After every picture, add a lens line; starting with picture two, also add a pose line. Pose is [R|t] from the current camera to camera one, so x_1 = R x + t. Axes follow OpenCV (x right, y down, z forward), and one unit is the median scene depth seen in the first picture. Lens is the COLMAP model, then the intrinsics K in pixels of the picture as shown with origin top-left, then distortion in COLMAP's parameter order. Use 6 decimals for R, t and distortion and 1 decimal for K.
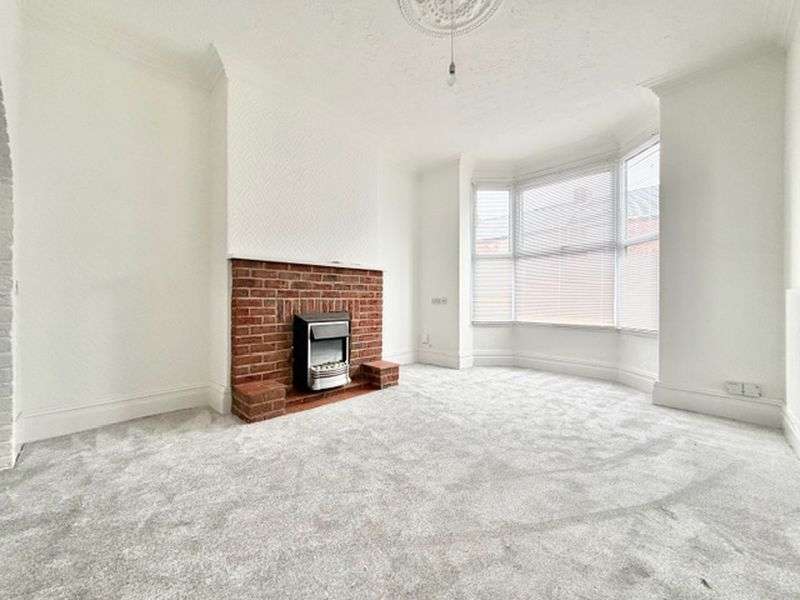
lens RADIAL K [[319.2, 0, 400.2], [0, 319.2, 298.2], [0, 0, 1]] dist [0.000487, 0.000043]
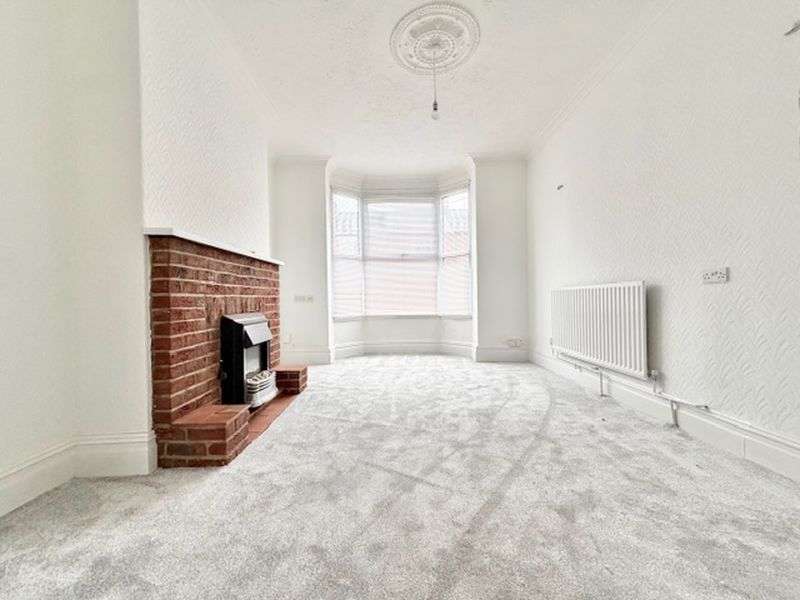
lens RADIAL K [[319.2, 0, 400.3], [0, 319.2, 299.1], [0, 0, 1]] dist [0.000487, 0.000043]
pose [[0.706872, -0.015152, 0.707179, -0.550687], [0.013469, 0.999878, 0.007960, 0.009206], [-0.707213, 0.003898, 0.706990, 0.152232]]
